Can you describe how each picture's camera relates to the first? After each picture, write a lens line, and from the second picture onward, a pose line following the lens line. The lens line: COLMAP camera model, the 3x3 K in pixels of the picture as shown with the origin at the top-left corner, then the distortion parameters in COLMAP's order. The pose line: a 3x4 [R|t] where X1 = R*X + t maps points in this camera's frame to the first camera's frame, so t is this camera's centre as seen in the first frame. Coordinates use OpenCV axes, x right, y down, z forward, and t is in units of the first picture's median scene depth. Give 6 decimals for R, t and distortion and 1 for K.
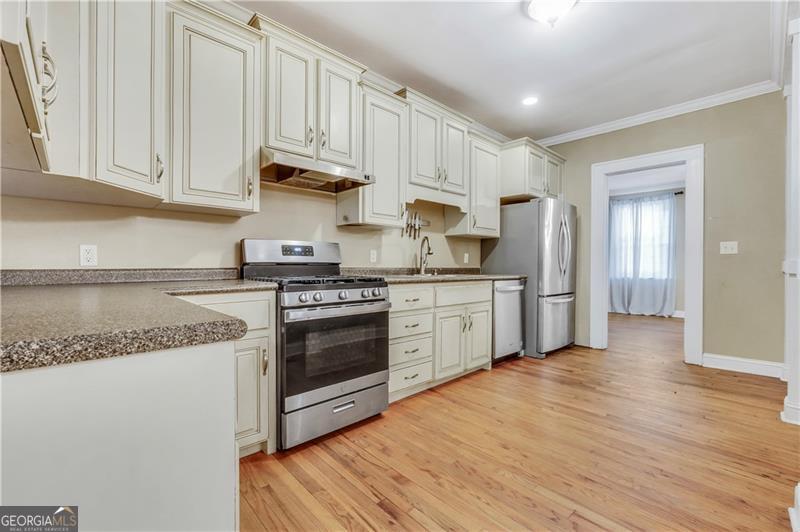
lens RADIAL K [[337.0, 0, 400.9], [0, 337.0, 268.1], [0, 0, 1]] dist [-0.014099, 0.002747]
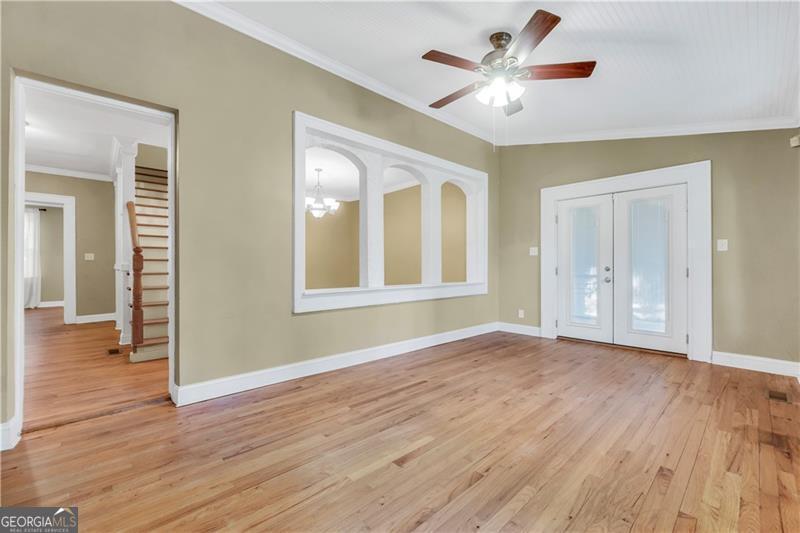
lens RADIAL K [[337.0, 0, 393.5], [0, 337.0, 268.1], [0, 0, 1]] dist [-0.014099, 0.002747]
pose [[0.016973, -0.006311, 0.999836, -0.838008], [0.008587, 0.999944, 0.006166, 0.005669], [-0.999819, 0.008481, 0.017026, -0.717974]]
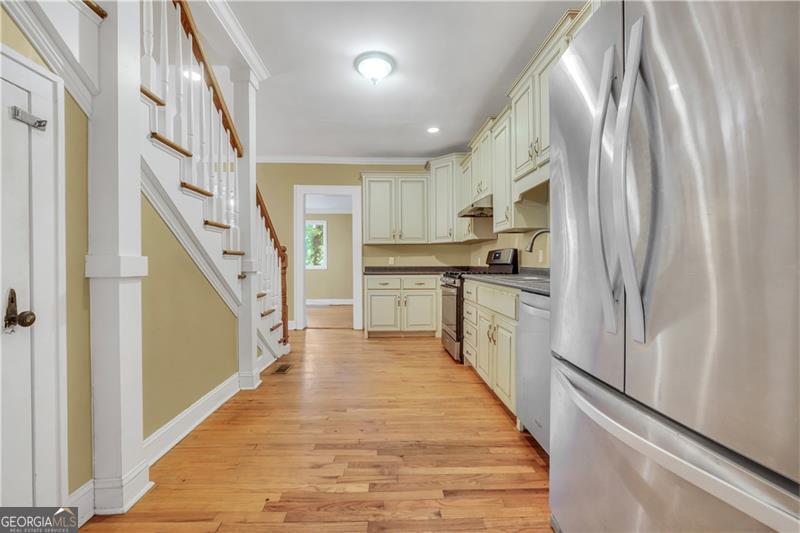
lens RADIAL K [[337.0, 0, 396.7], [0, 337.0, 265.2], [0, 0, 1]] dist [-0.014099, 0.002747]
pose [[-0.651128, -0.001485, -0.758966, 1.181508], [-0.010458, 0.999921, 0.007016, -0.016352], [0.758895, 0.012505, -0.651092, 1.622588]]
